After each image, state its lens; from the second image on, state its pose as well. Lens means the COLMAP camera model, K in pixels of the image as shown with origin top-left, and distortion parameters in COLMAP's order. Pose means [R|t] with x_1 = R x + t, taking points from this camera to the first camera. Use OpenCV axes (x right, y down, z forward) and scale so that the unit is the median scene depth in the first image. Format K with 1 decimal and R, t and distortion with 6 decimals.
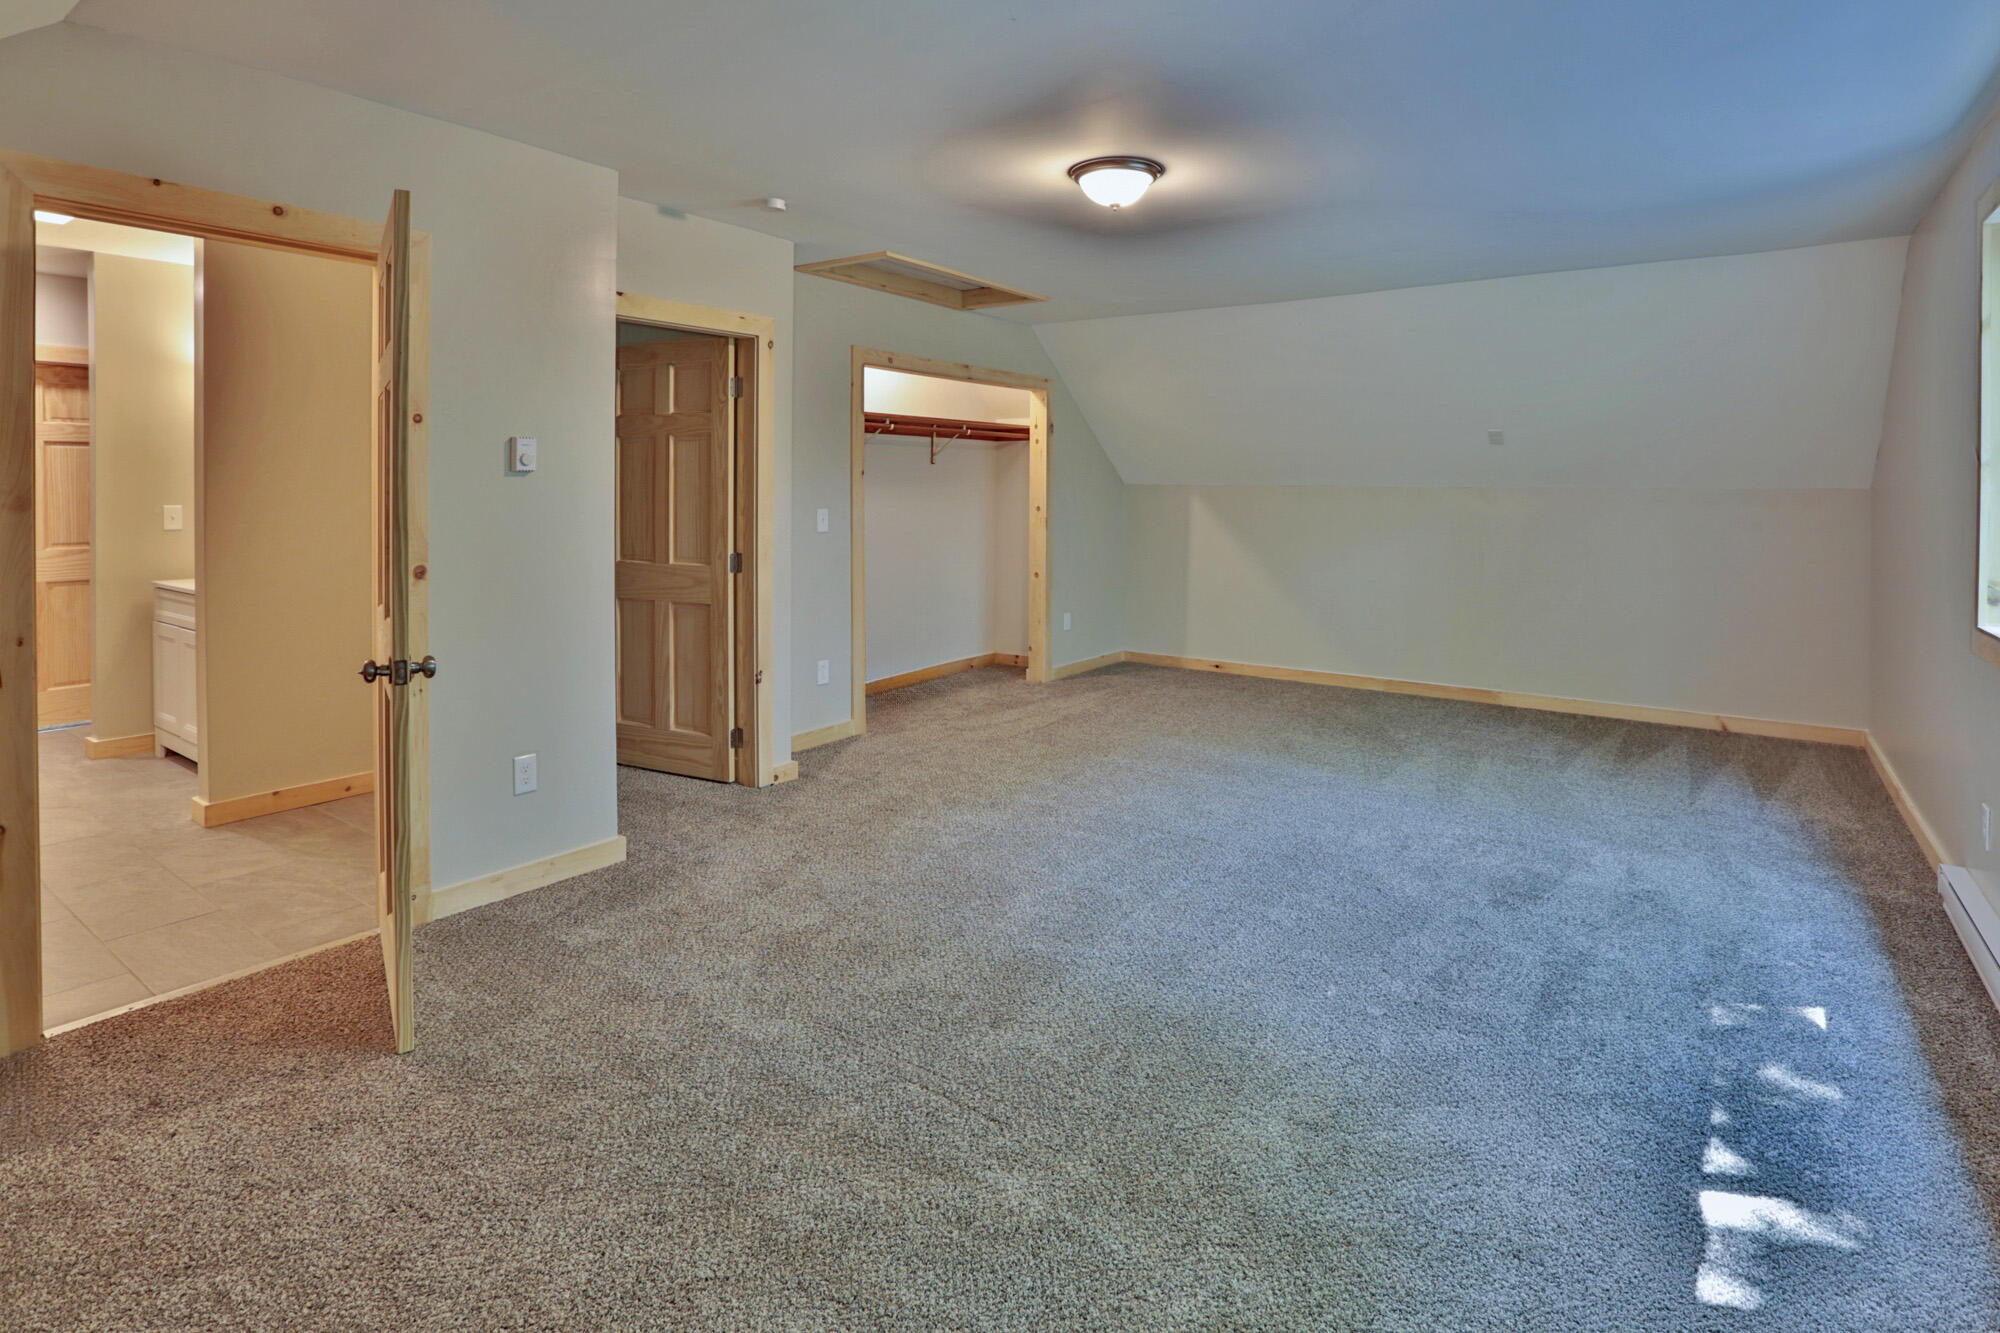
lens RADIAL K [[949.5, 0, 1000.0], [0, 949.5, 666.5], [0, 0, 1]] dist [-0.024426, -0.000171]
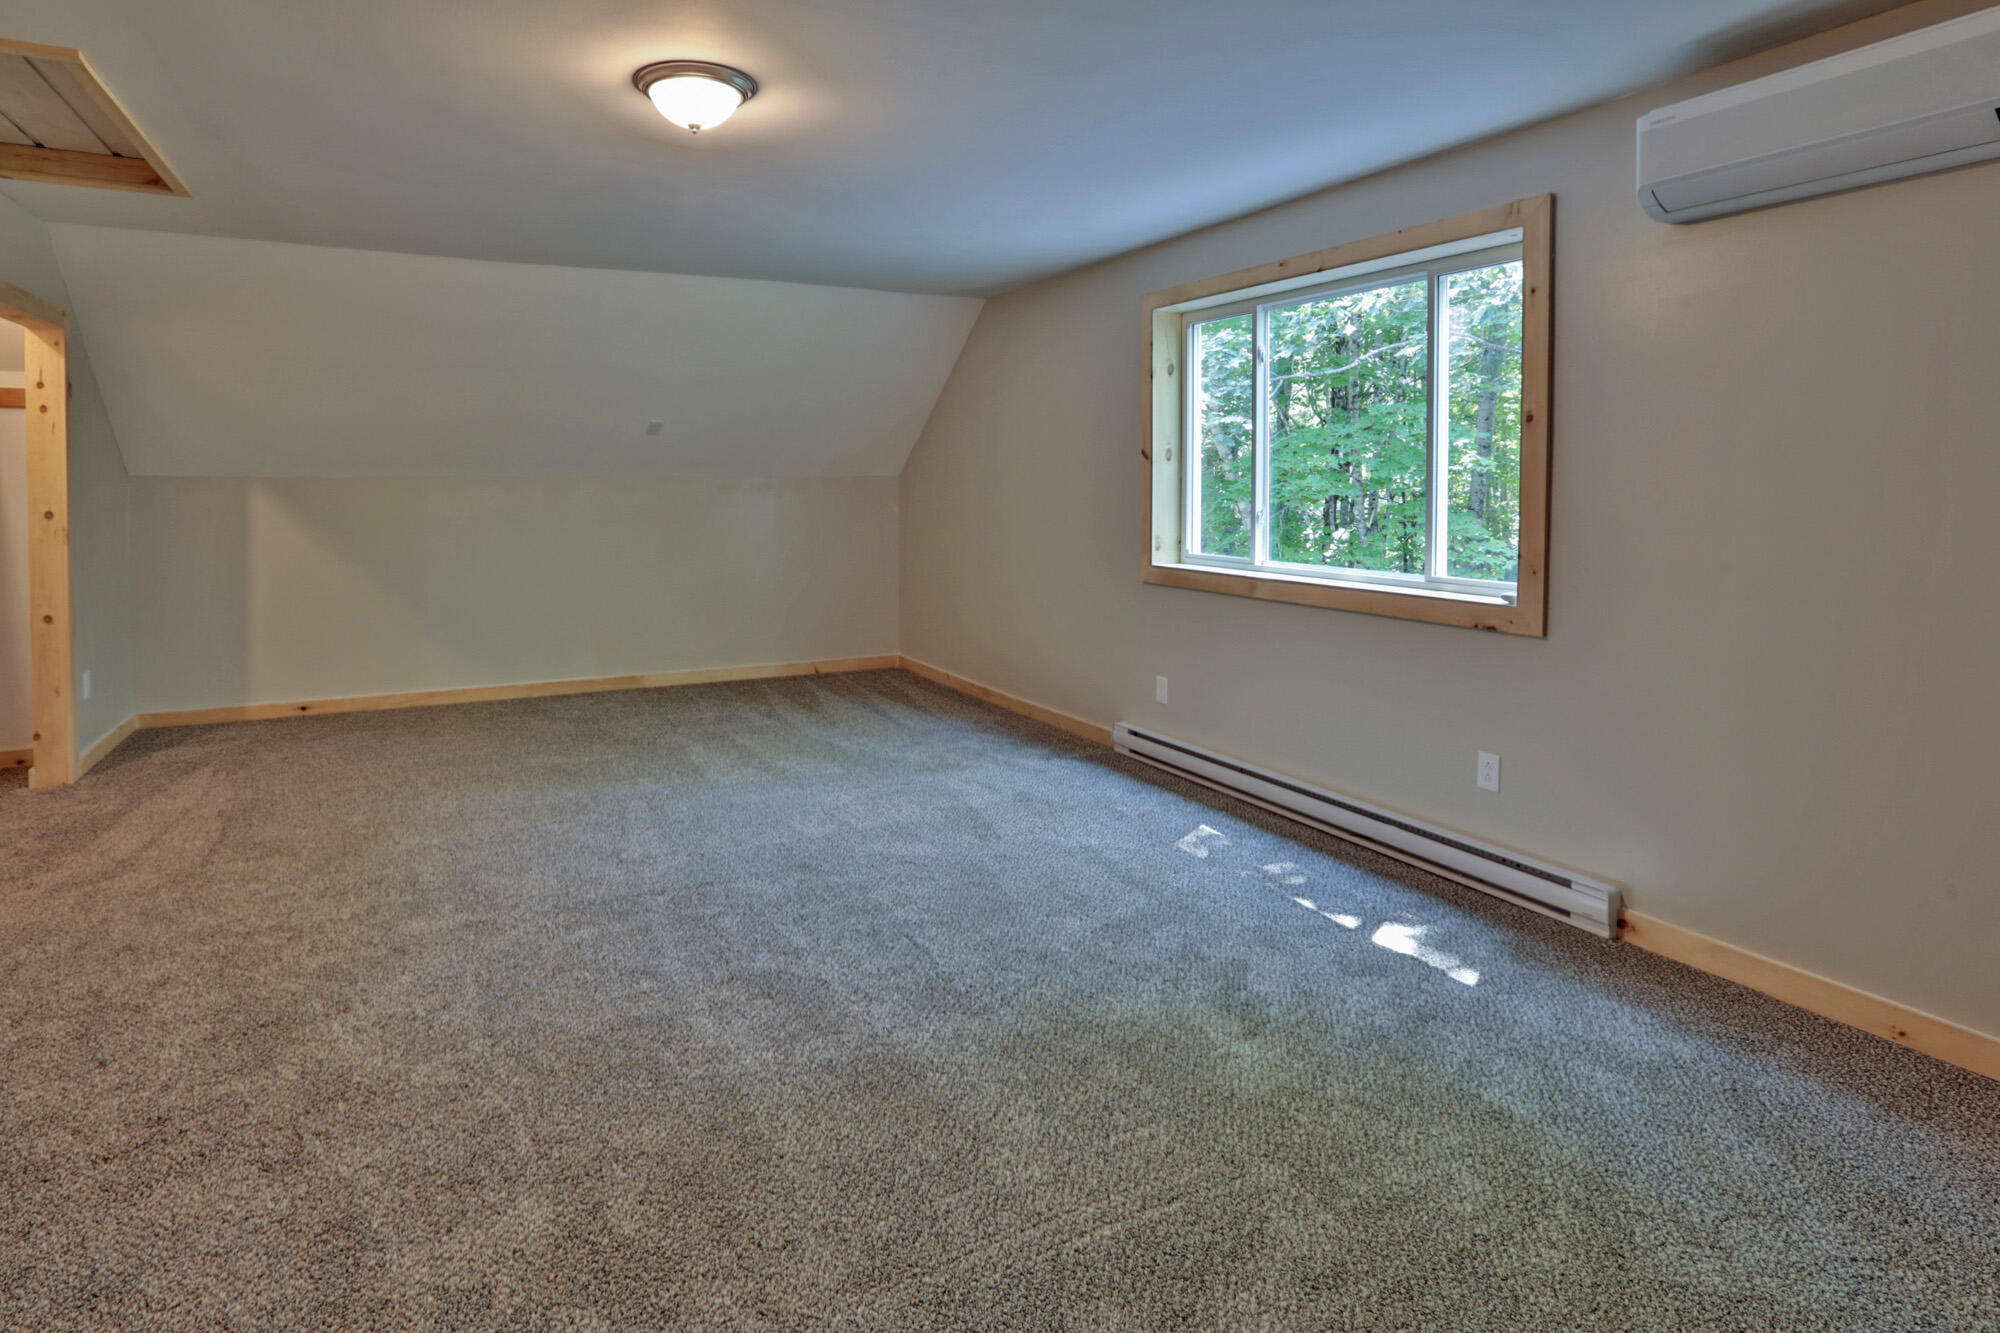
lens RADIAL K [[948.2, 0, 1000.0], [0, 948.2, 666.5], [0, 0, 1]] dist [-0.039171, -0.000130]
pose [[0.495992, -0.165758, 0.852359, -0.186303], [0.155902, 0.982659, 0.100377, -0.030225], [-0.854217, 0.083098, 0.513233, 0.162668]]
